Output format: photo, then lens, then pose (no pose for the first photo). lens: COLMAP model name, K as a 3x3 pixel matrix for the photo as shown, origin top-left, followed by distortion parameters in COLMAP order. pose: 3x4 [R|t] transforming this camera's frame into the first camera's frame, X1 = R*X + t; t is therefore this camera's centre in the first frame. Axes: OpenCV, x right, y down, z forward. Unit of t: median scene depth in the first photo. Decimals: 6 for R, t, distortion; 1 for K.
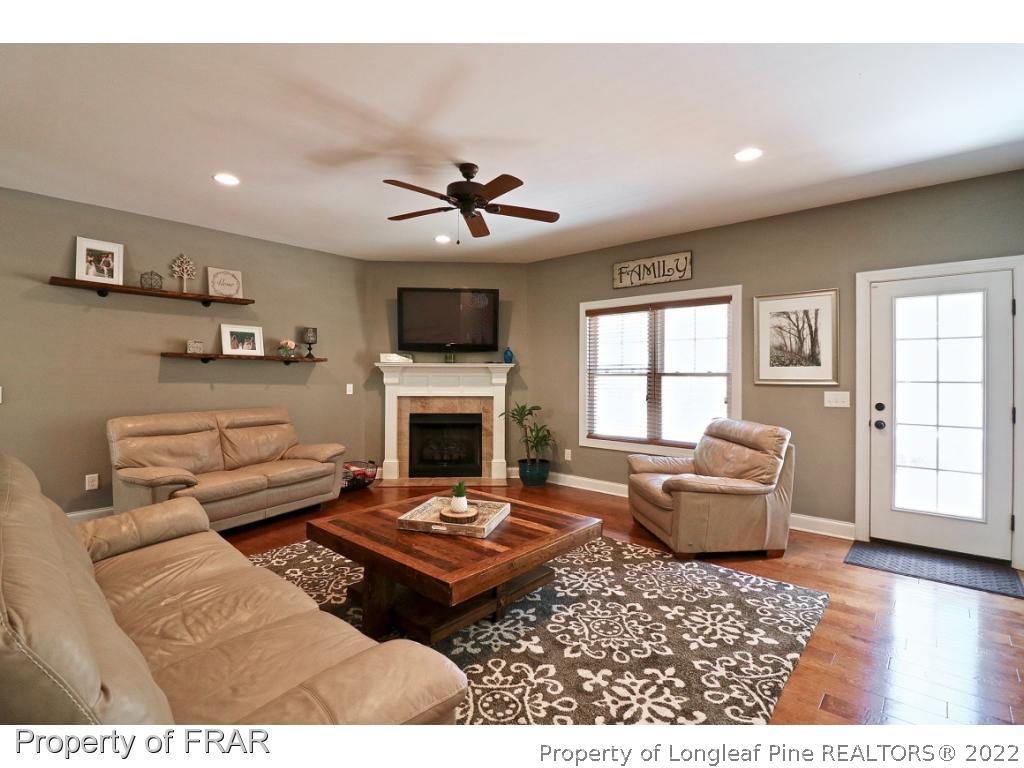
lens RADIAL K [[476.0, 0, 502.9], [0, 476.0, 375.1], [0, 0, 1]] dist [-0.000306, -0.011788]
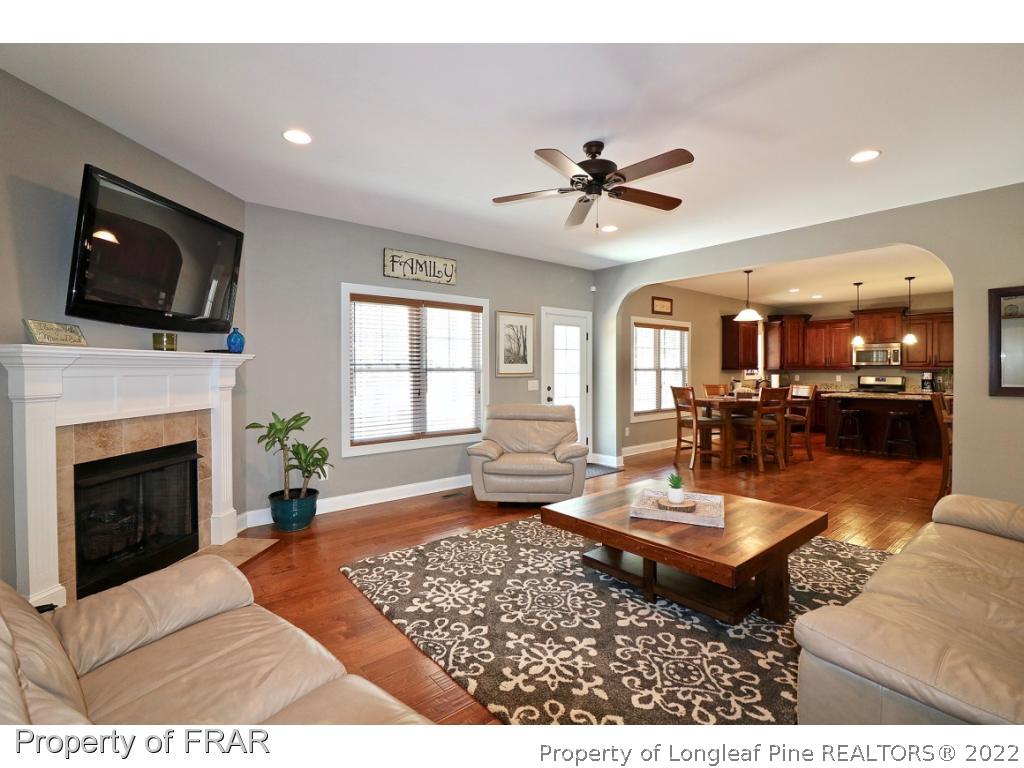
lens RADIAL K [[476.0, 0, 494.6], [0, 476.0, 376.1], [0, 0, 1]] dist [-0.000306, -0.011788]
pose [[0.164772, -0.018702, 0.986154, -0.673642], [0.003459, 0.999825, 0.018383, -0.006415], [-0.986326, 0.000382, 0.164808, 0.685284]]
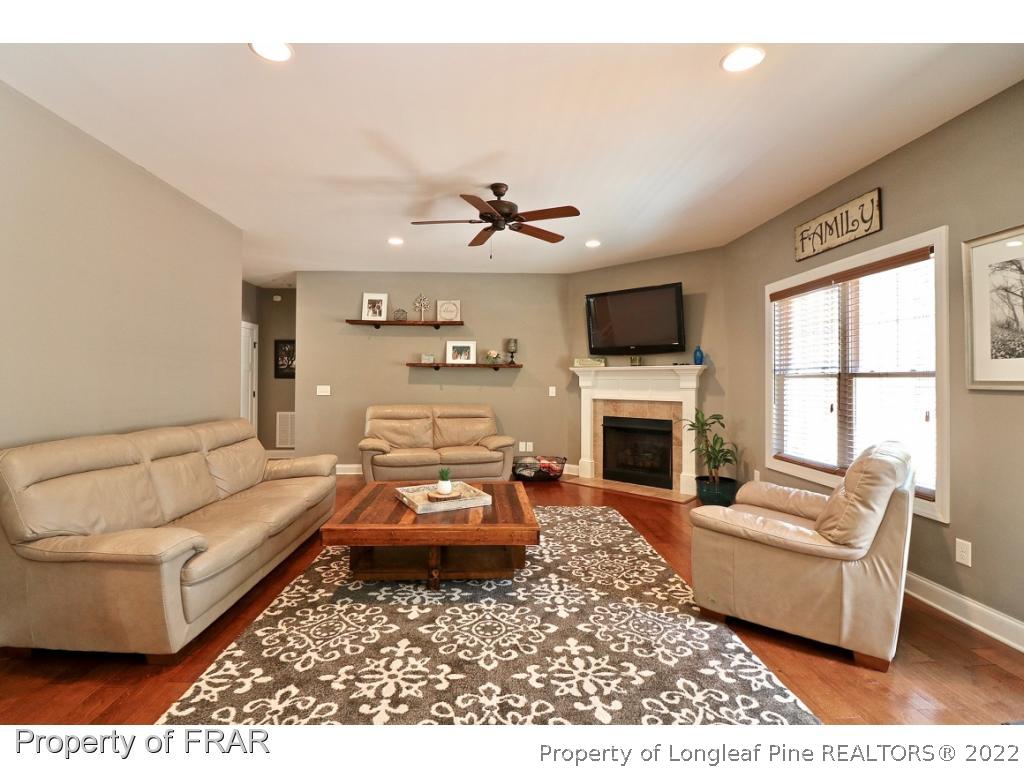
lens RADIAL K [[476.0, 0, 505.8], [0, 476.0, 379.1], [0, 0, 1]] dist [-0.000306, -0.011788]
pose [[0.703610, -0.004190, -0.710574, 0.470633], [0.001316, 0.999989, -0.004593, 0.006727], [0.710585, 0.002297, 0.703608, 0.160348]]
